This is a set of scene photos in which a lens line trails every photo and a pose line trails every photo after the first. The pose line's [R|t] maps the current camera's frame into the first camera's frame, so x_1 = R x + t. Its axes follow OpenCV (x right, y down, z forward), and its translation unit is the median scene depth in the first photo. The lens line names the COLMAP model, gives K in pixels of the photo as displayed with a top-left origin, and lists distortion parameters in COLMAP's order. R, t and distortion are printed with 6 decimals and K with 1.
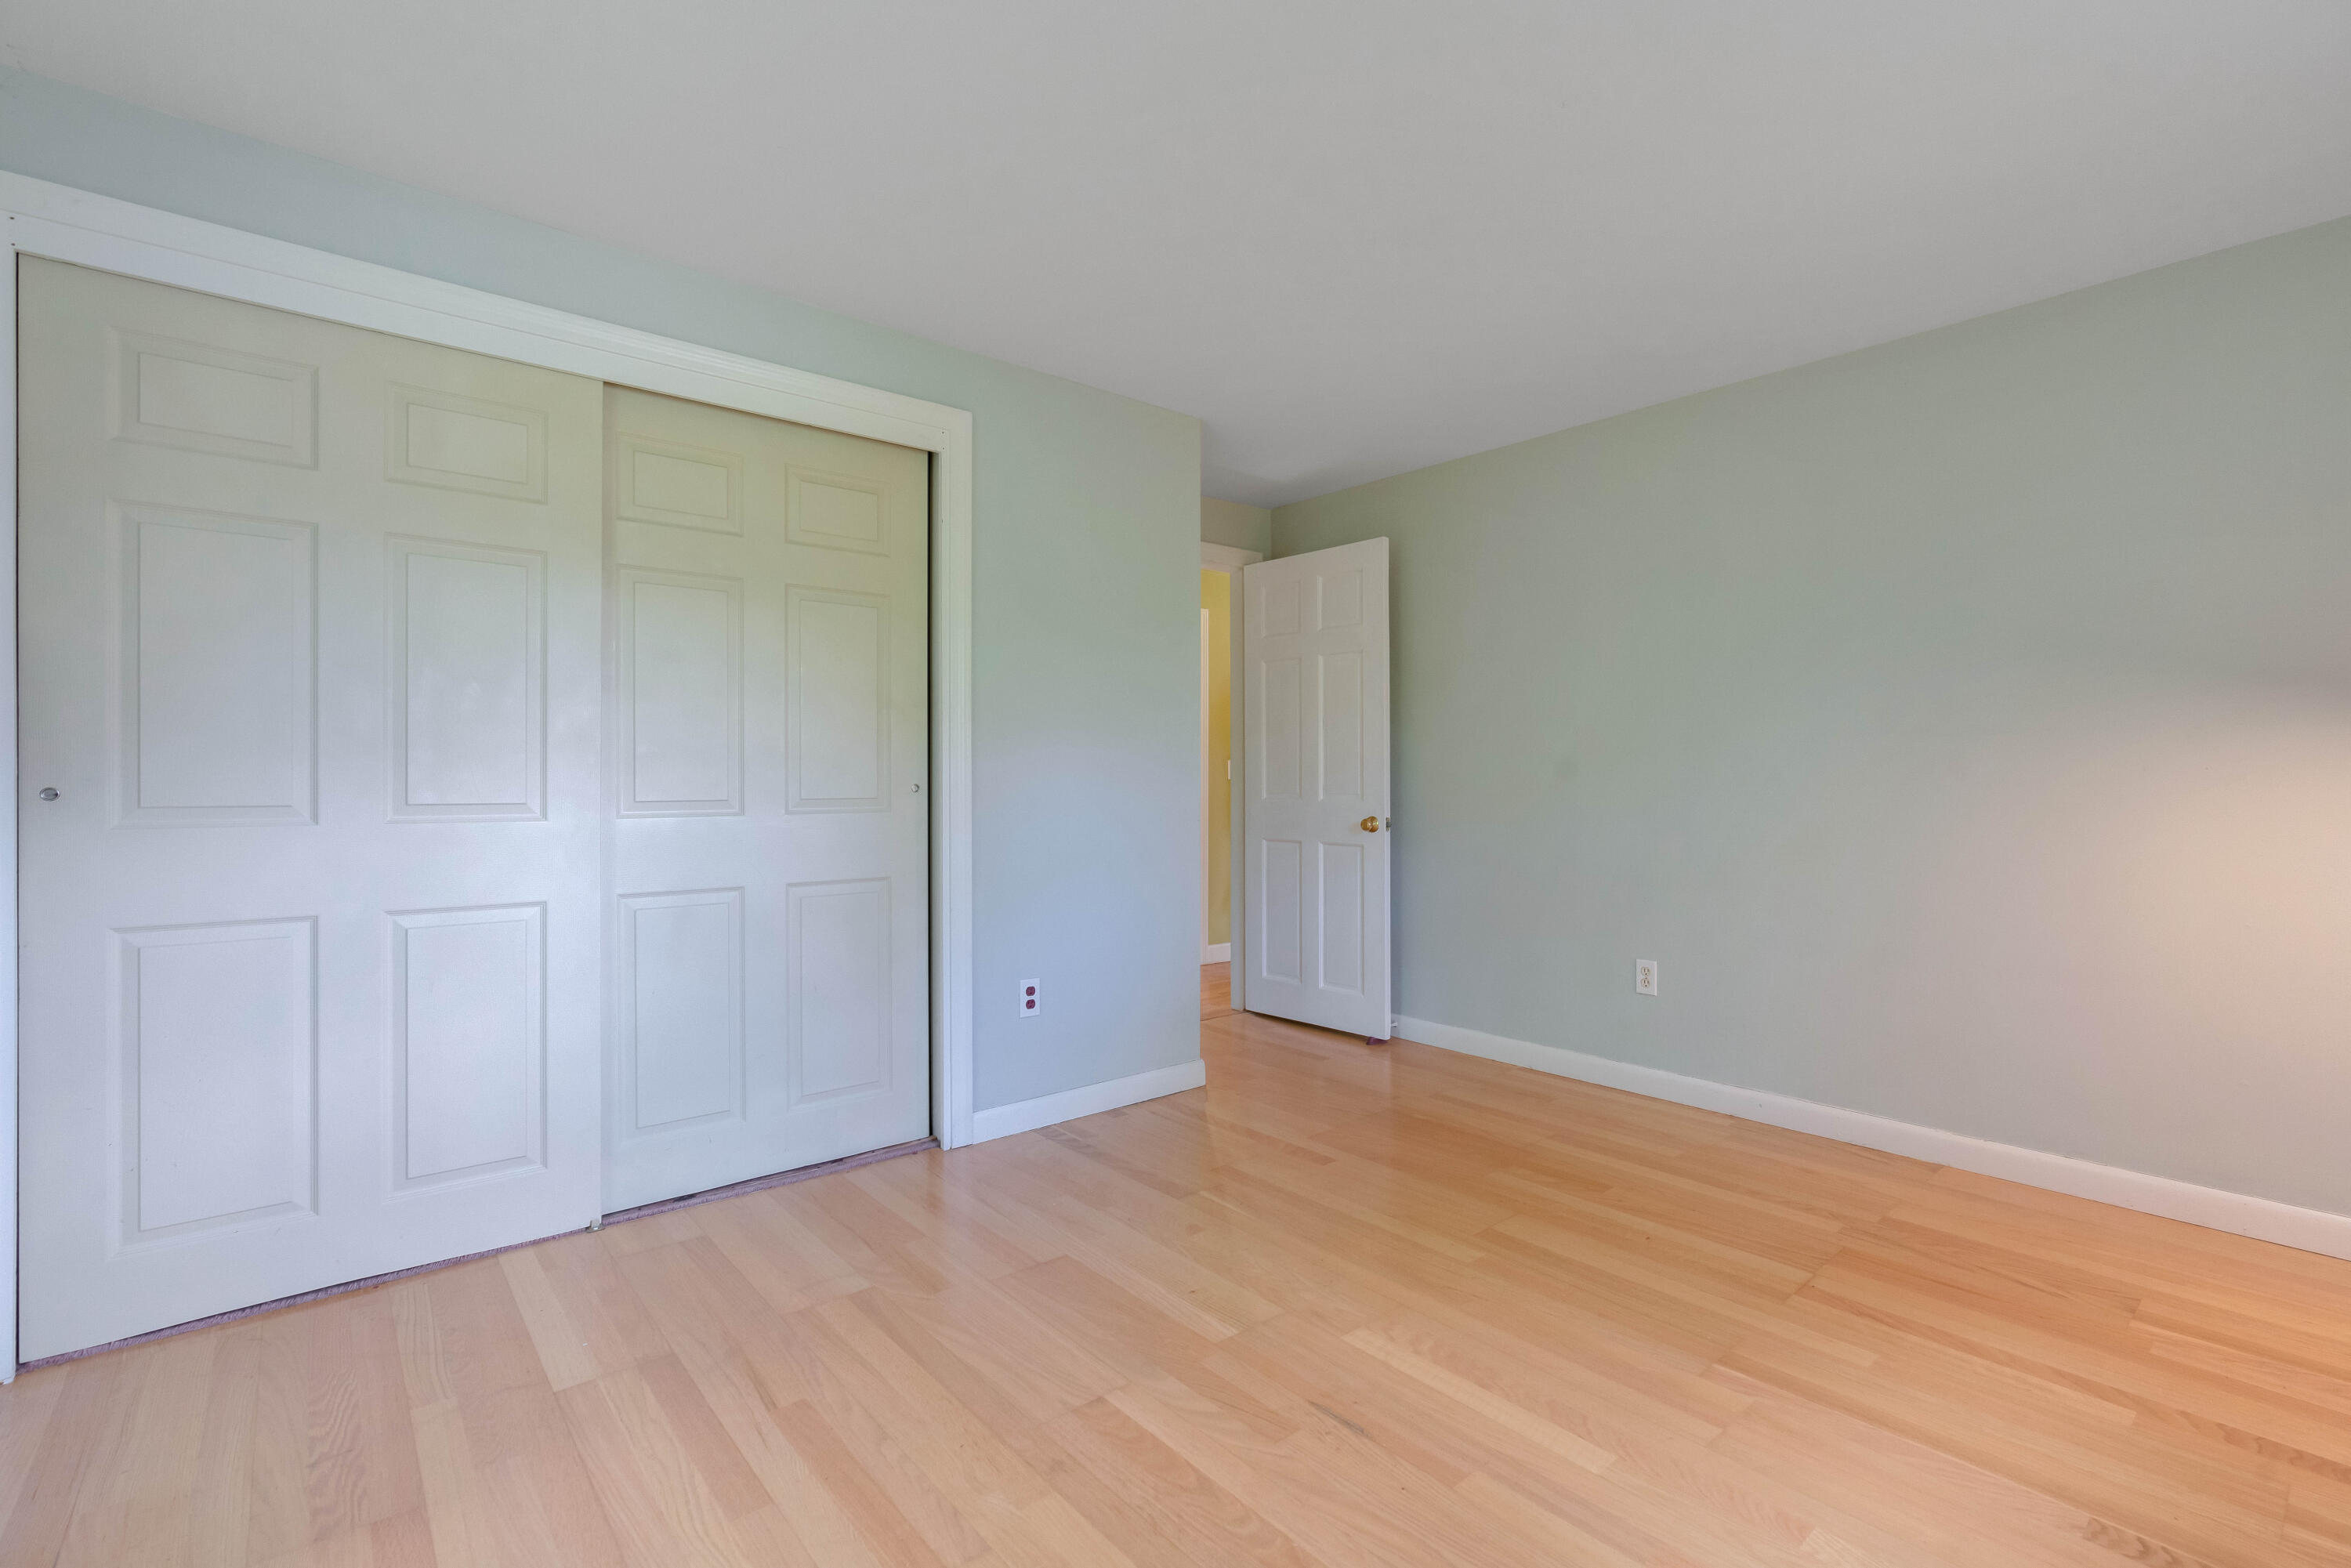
lens RADIAL K [[1058.1, 0, 1174.3], [0, 1058.1, 780.6], [0, 0, 1]] dist [-0.003256, 0.000193]
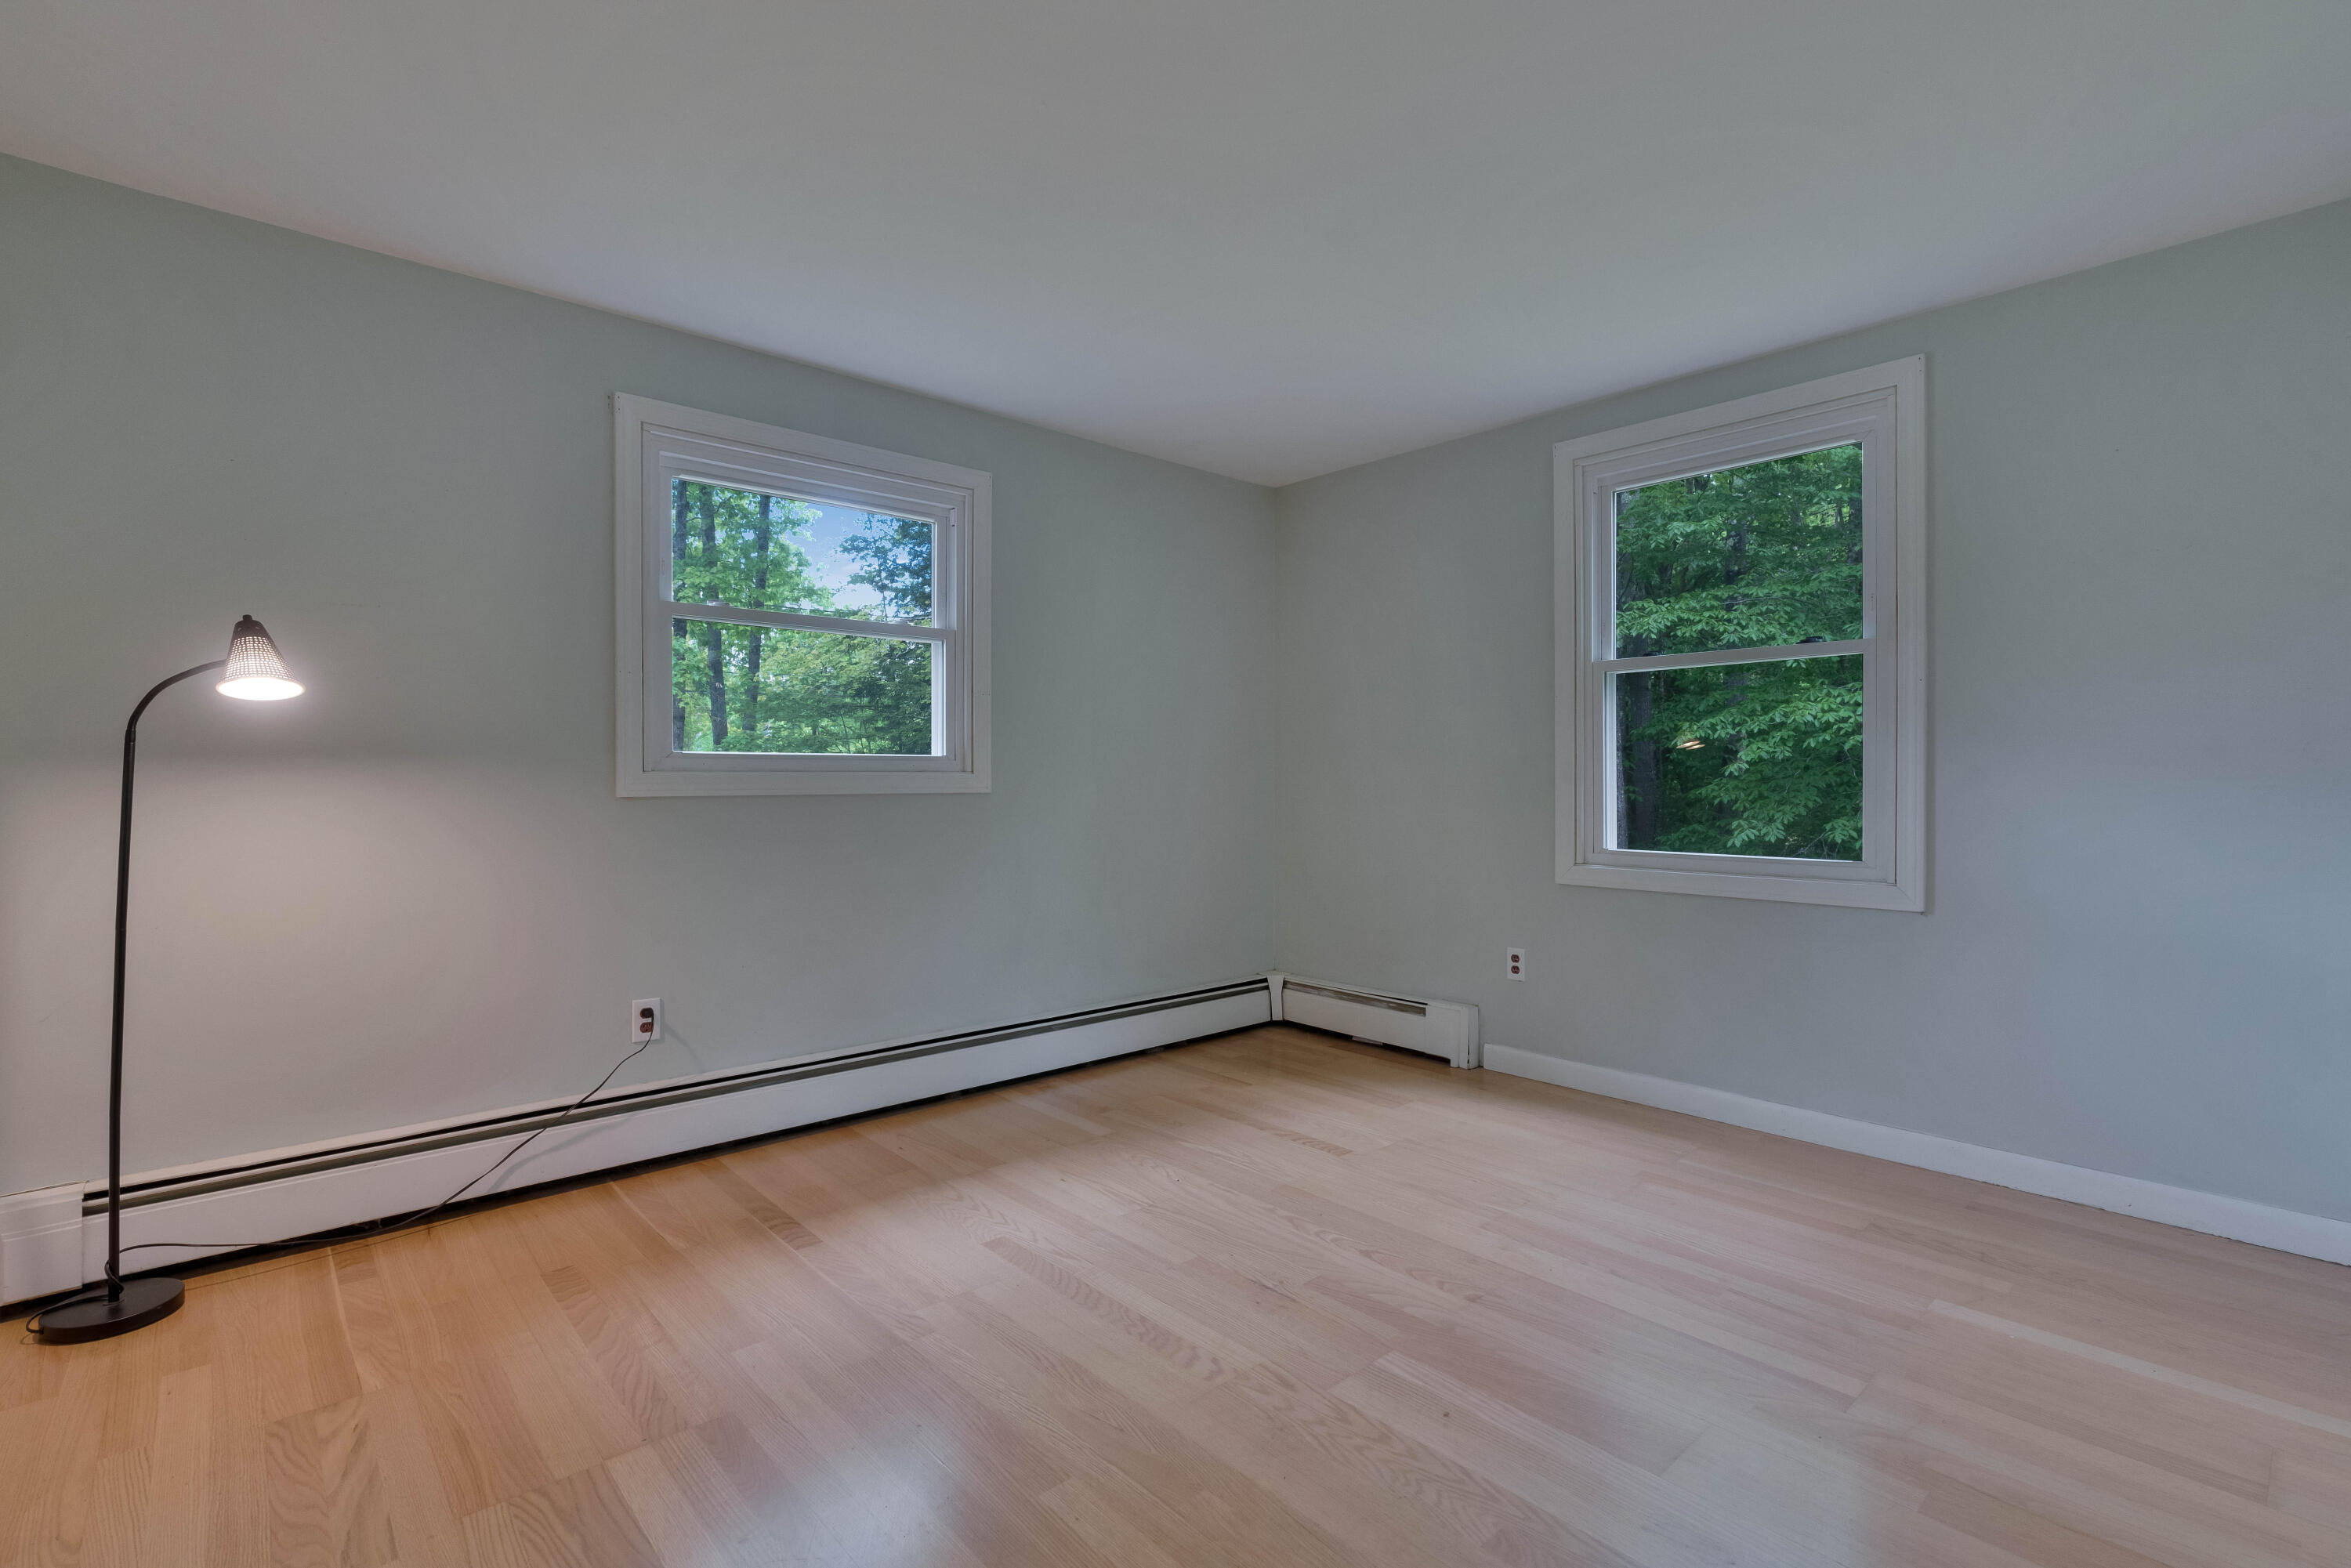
lens RADIAL K [[1058.1, 0, 1176.9], [0, 1058.1, 778.9], [0, 0, 1]] dist [-0.003256, 0.000193]
pose [[-0.999471, 0.000269, -0.032522, 0.283912], [0.000254, 1.000000, 0.000461, -0.000595], [0.032522, 0.000452, -0.999471, 2.059349]]
